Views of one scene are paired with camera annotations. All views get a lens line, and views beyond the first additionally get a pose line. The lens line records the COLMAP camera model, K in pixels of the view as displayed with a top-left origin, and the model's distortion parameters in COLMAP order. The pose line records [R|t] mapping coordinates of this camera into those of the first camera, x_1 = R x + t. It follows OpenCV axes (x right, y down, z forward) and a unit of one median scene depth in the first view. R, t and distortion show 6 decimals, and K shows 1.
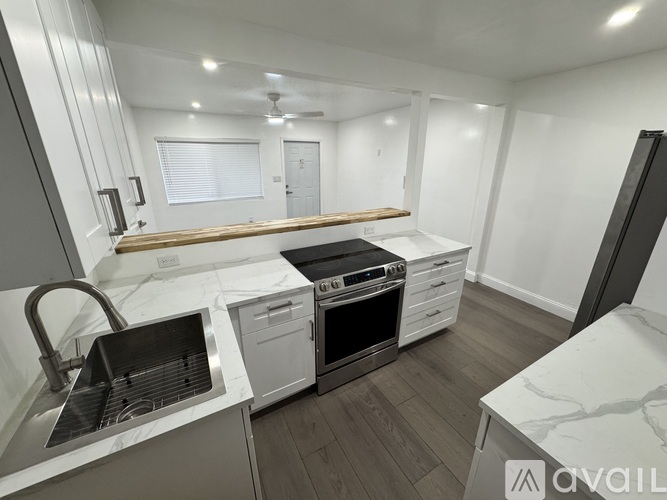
lens RADIAL K [[266.2, 0, 332.3], [0, 266.2, 249.1], [0, 0, 1]] dist [-0.002980, 0.000422]
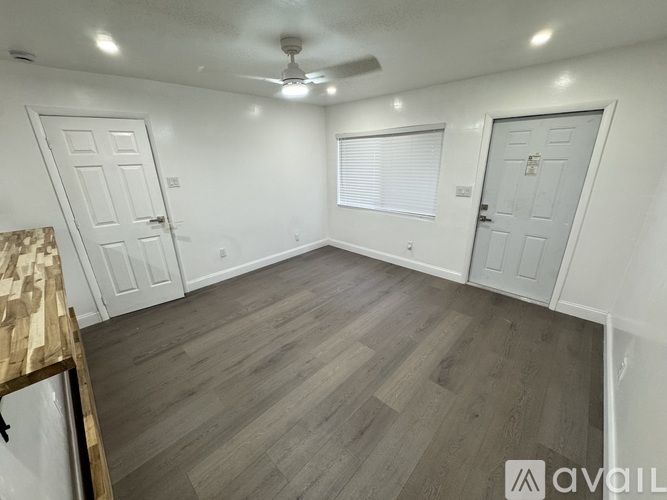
lens RADIAL K [[266.2, 0, 334.3], [0, 266.2, 249.7], [0, 0, 1]] dist [-0.002980, 0.000422]
pose [[0.297816, 0.310051, -0.902870, 0.254681], [-0.286722, 0.931170, 0.225194, -0.198280], [0.910547, 0.191806, 0.366216, 0.572989]]
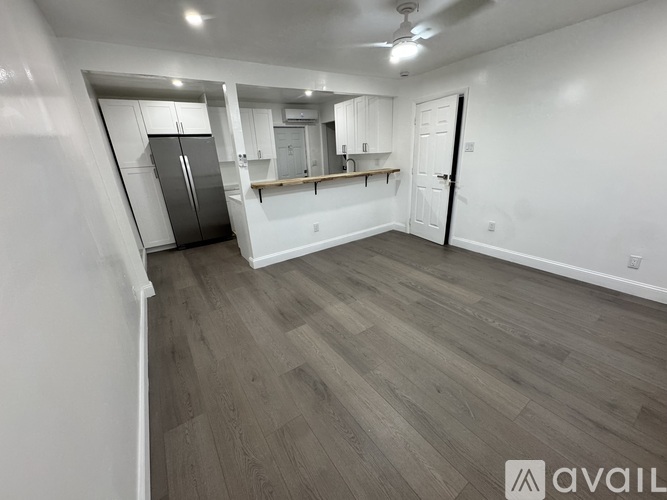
lens RADIAL K [[266.2, 0, 333.2], [0, 266.2, 250.1], [0, 0, 1]] dist [-0.002980, 0.000422]
pose [[-0.994485, 0.078910, -0.069082, 0.005465], [0.017640, 0.775166, 0.631512, -0.314672], [0.103383, 0.626811, -0.772283, 1.021319]]
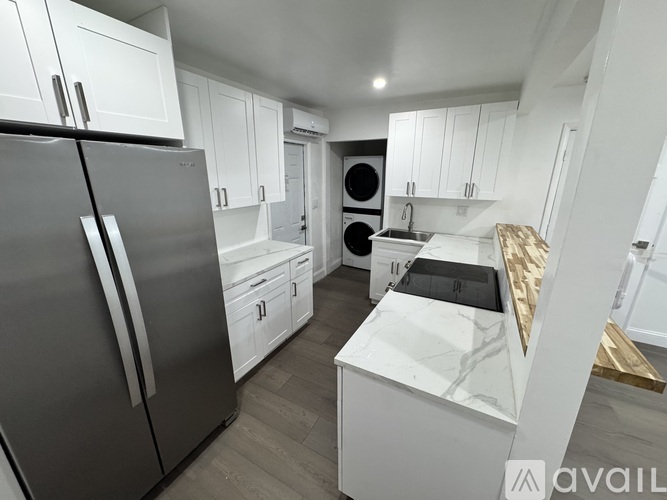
lens RADIAL K [[266.2, 0, 334.4], [0, 266.2, 249.7], [0, 0, 1]] dist [-0.002980, 0.000422]
pose [[-0.842571, 0.150017, -0.517271, 0.296574], [-0.177779, 0.829127, 0.530040, -0.170727], [0.508398, 0.538556, -0.671929, 0.484660]]
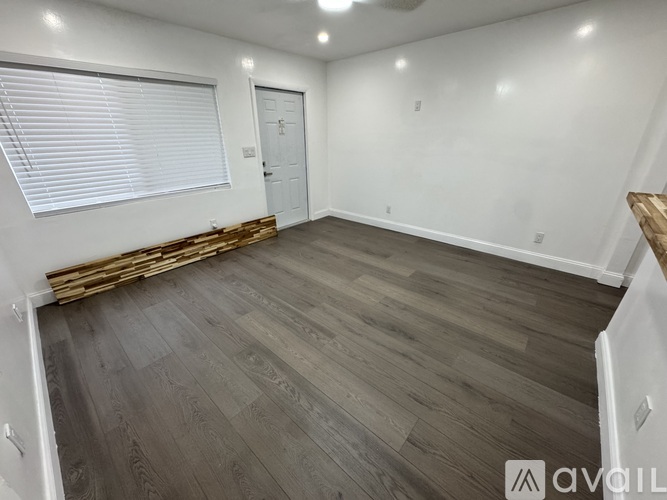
lens RADIAL K [[266.2, 0, 332.9], [0, 266.2, 248.9], [0, 0, 1]] dist [-0.002980, 0.000422]
pose [[0.943298, -0.139342, 0.301287, -0.241587], [0.114883, 0.988581, 0.097519, -0.083952], [-0.311435, -0.057377, 0.948534, 0.356075]]
